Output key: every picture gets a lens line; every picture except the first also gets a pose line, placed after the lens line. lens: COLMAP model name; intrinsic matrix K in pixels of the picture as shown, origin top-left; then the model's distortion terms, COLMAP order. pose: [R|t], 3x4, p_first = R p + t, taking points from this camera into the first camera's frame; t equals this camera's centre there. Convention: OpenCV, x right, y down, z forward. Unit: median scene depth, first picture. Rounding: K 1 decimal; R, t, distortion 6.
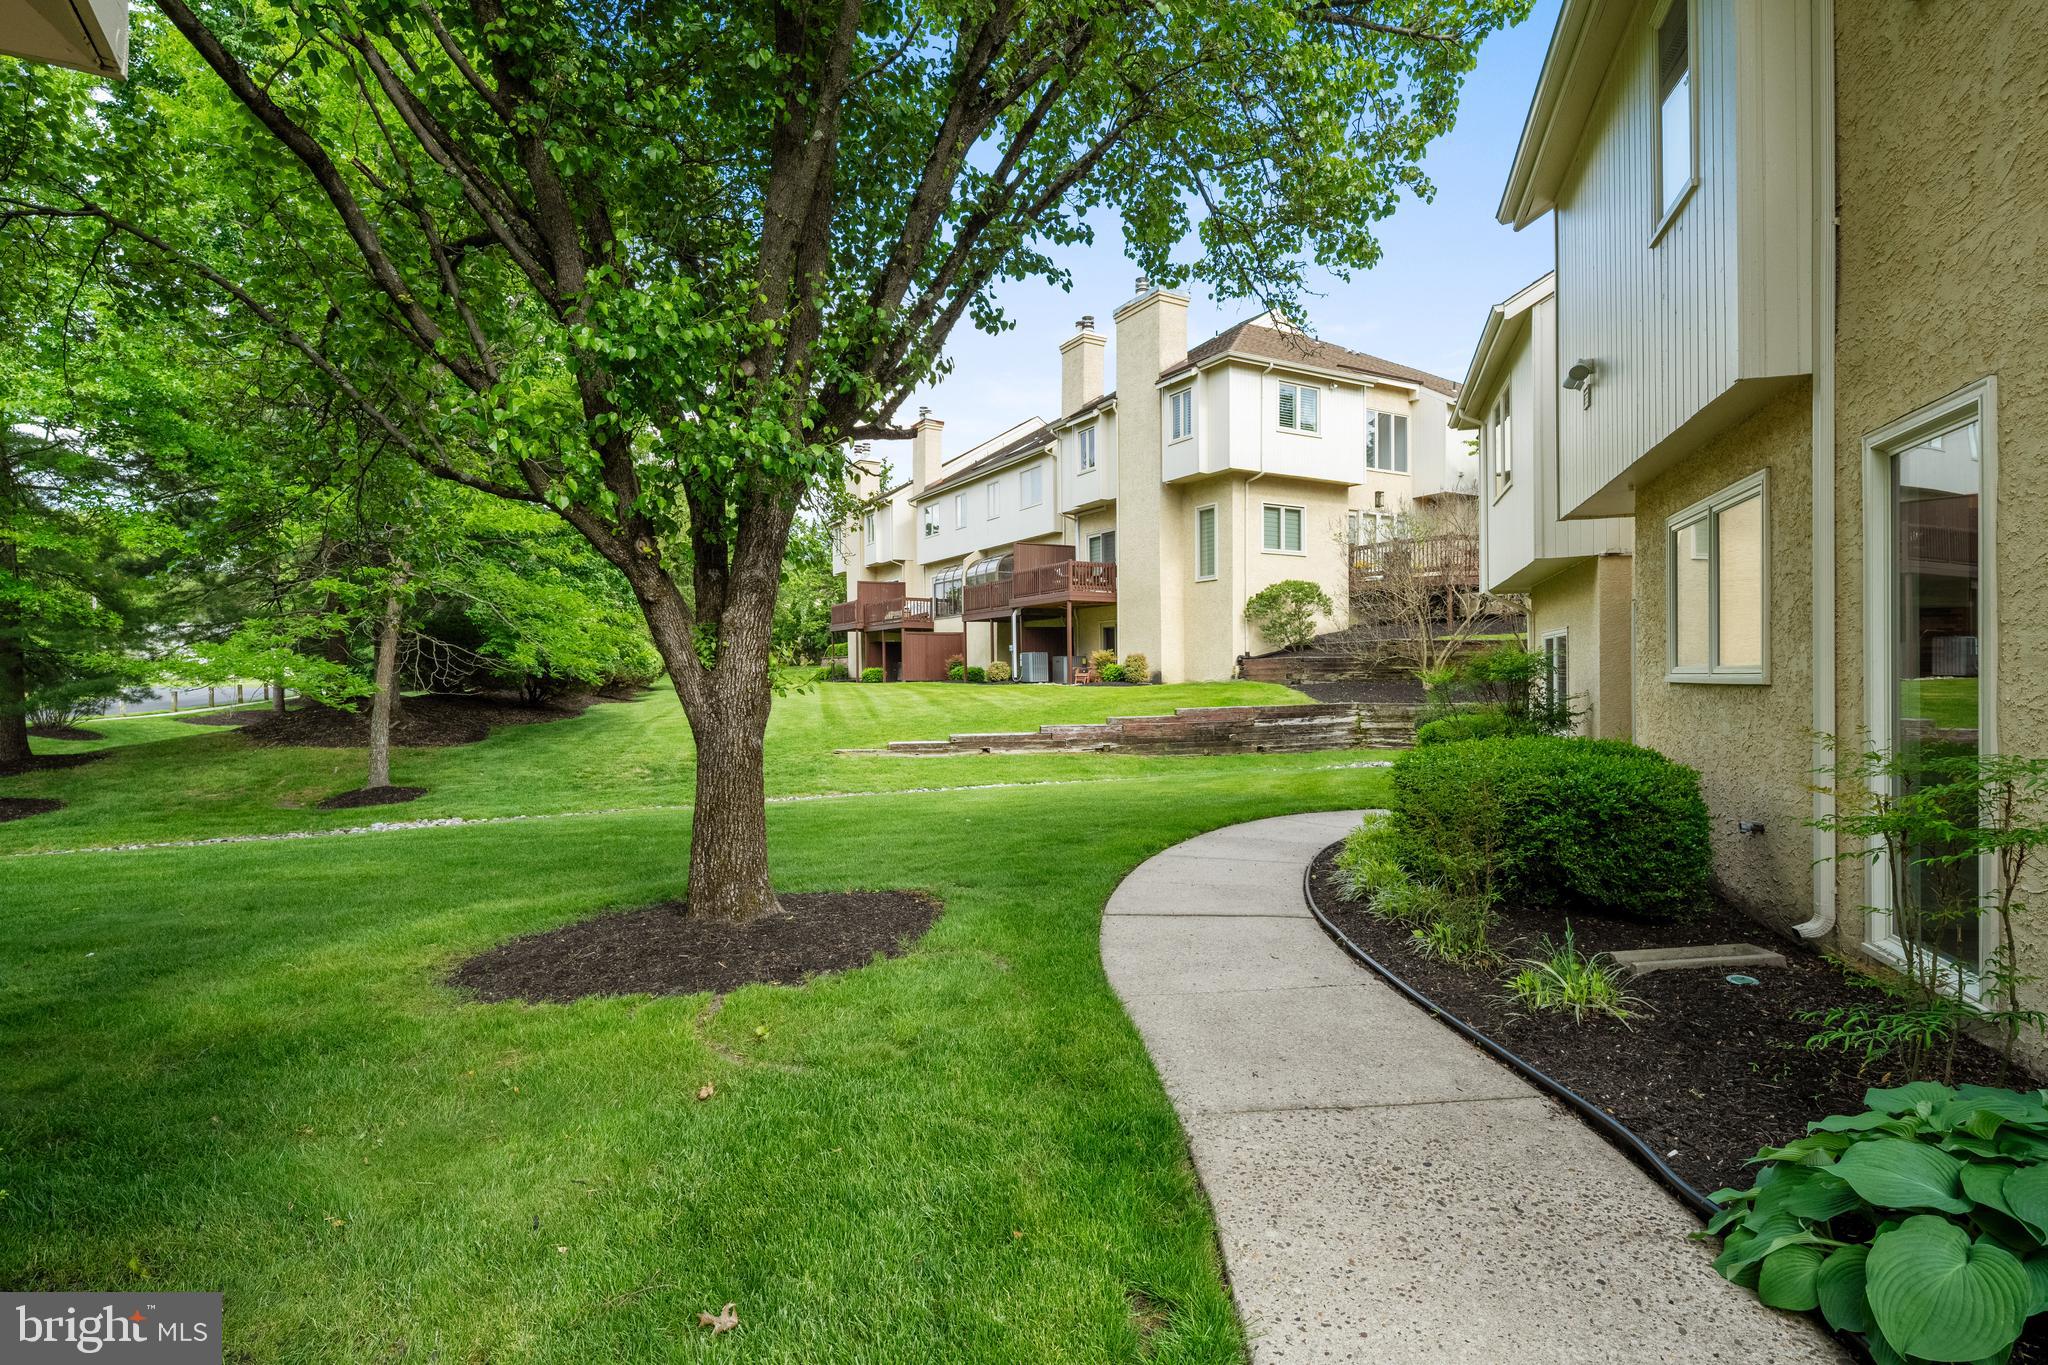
lens RADIAL K [[999.5, 0, 1025.3], [0, 999.5, 677.5], [0, 0, 1]] dist [0.001377, -0.004462]
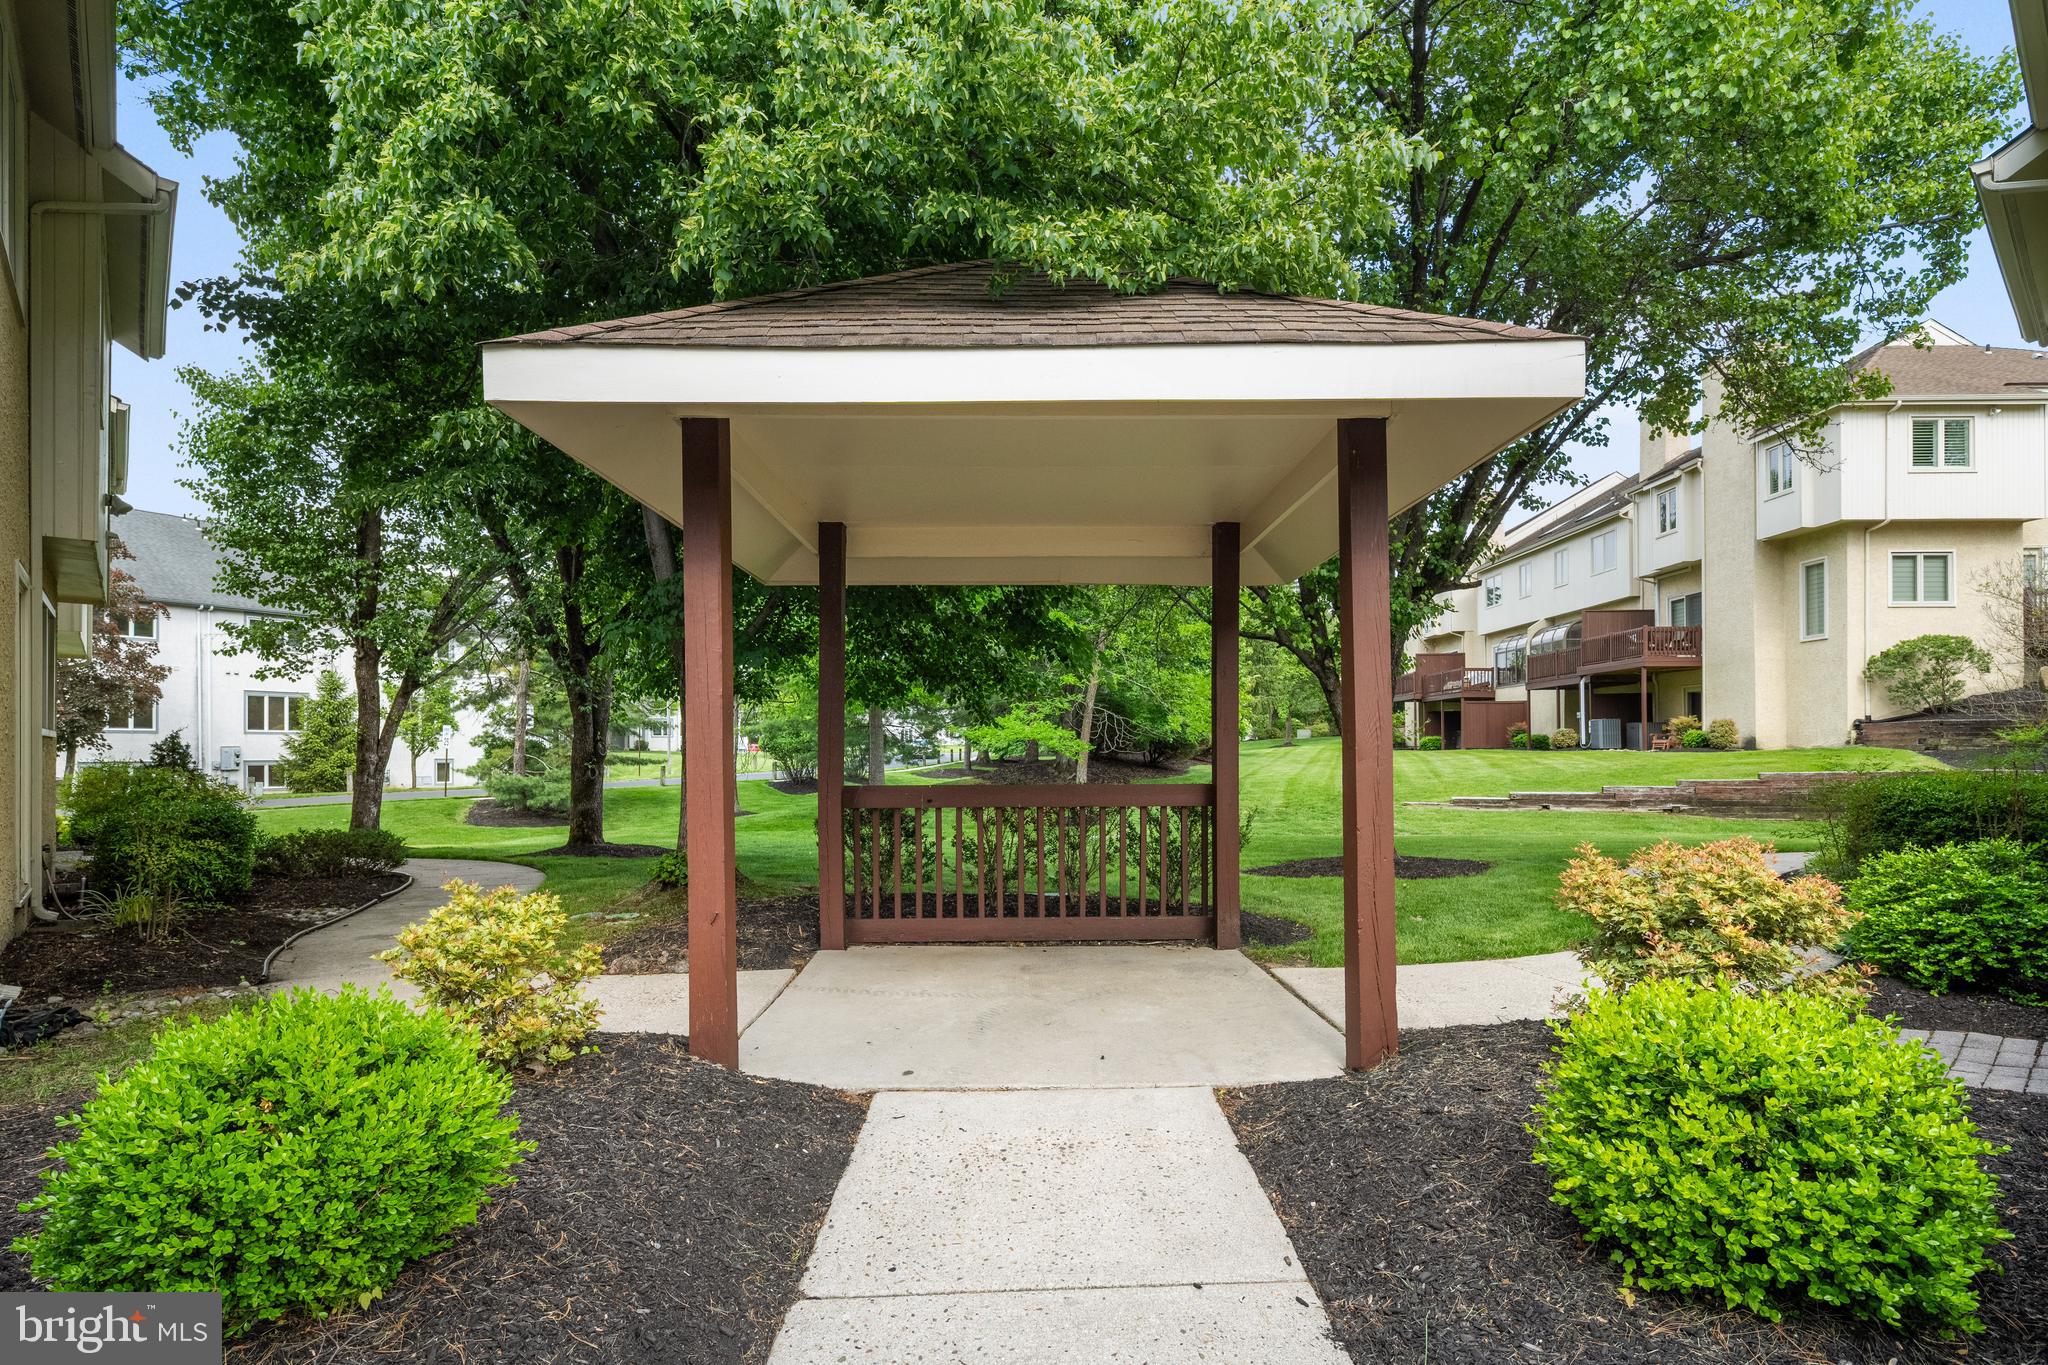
lens RADIAL K [[999.5, 0, 1028.0], [0, 999.5, 747.0], [0, 0, 1]] dist [0.001377, -0.004462]
pose [[0.863111, 0.001856, -0.505010, 0.016305], [-0.002945, 0.999995, -0.001359, 0.006184], [0.505005, 0.002660, 0.863112, -0.165314]]
